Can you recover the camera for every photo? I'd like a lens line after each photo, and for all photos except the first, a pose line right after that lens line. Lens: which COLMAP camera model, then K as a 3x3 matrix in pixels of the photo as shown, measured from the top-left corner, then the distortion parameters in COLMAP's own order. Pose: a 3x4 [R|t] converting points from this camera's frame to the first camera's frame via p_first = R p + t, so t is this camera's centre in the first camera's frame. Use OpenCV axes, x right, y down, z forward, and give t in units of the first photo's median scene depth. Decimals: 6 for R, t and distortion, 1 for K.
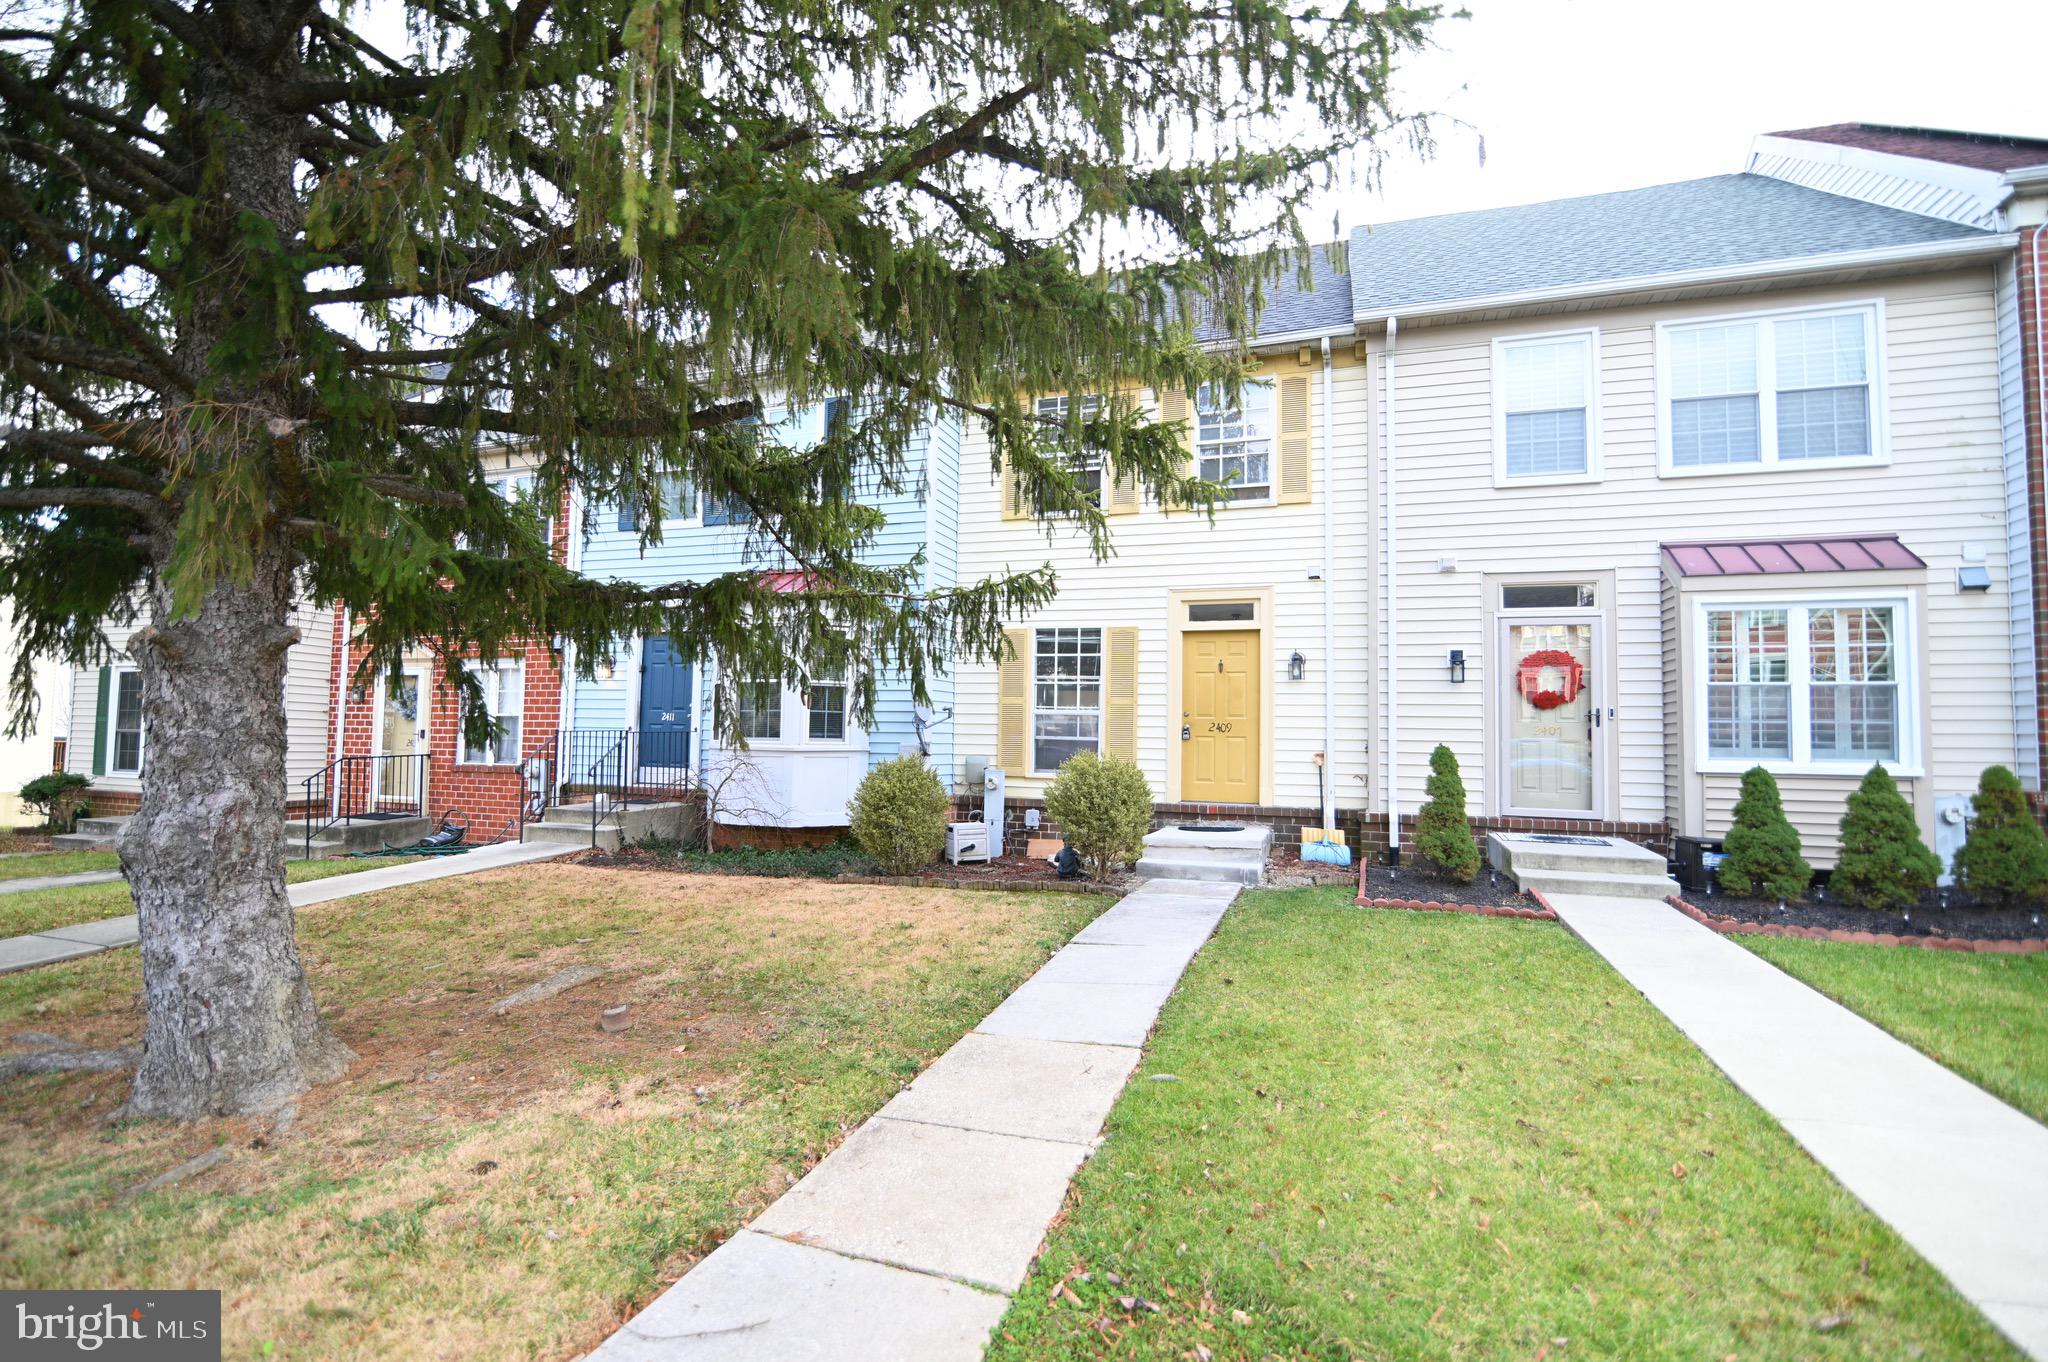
lens RADIAL K [[935.6, 0, 1025.4], [0, 935.6, 681.7], [0, 0, 1]] dist [-0.022468, 0.001497]
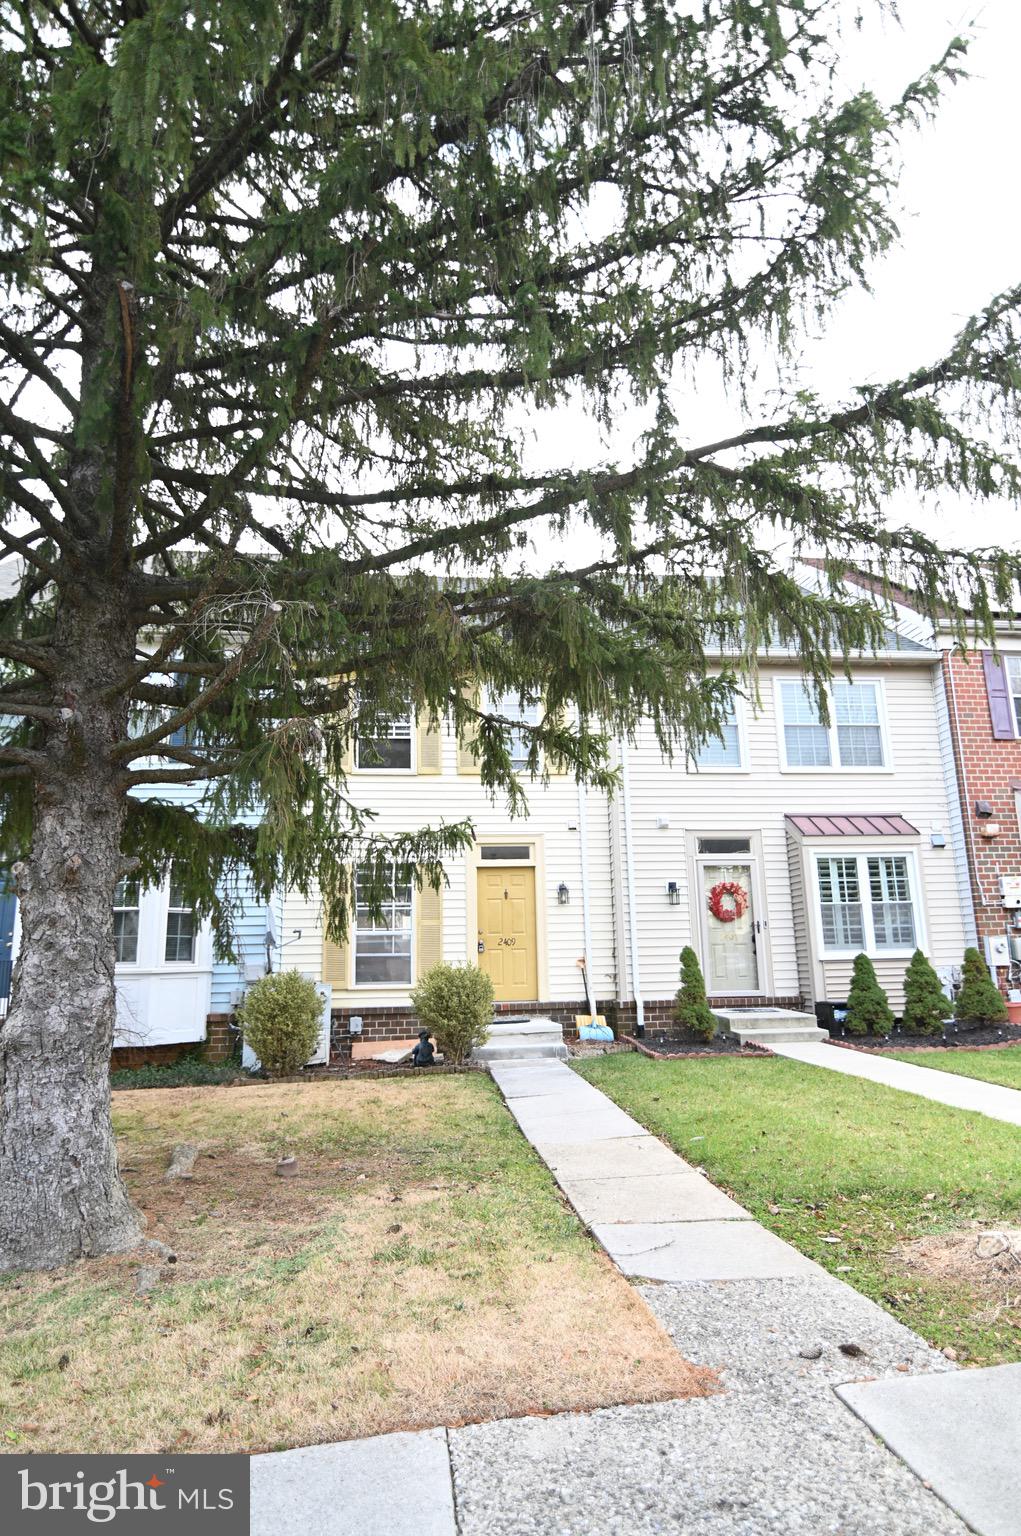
lens RADIAL K [[888.7, 0, 508.6], [0, 888.7, 760.4], [0, 0, 1]] dist [-0.012102, -0.000369]
pose [[0.905854, 0.060983, 0.419177, -0.407850], [0.011525, 0.985668, -0.168302, 0.010361], [-0.423433, 0.157288, 0.892169, -0.177625]]
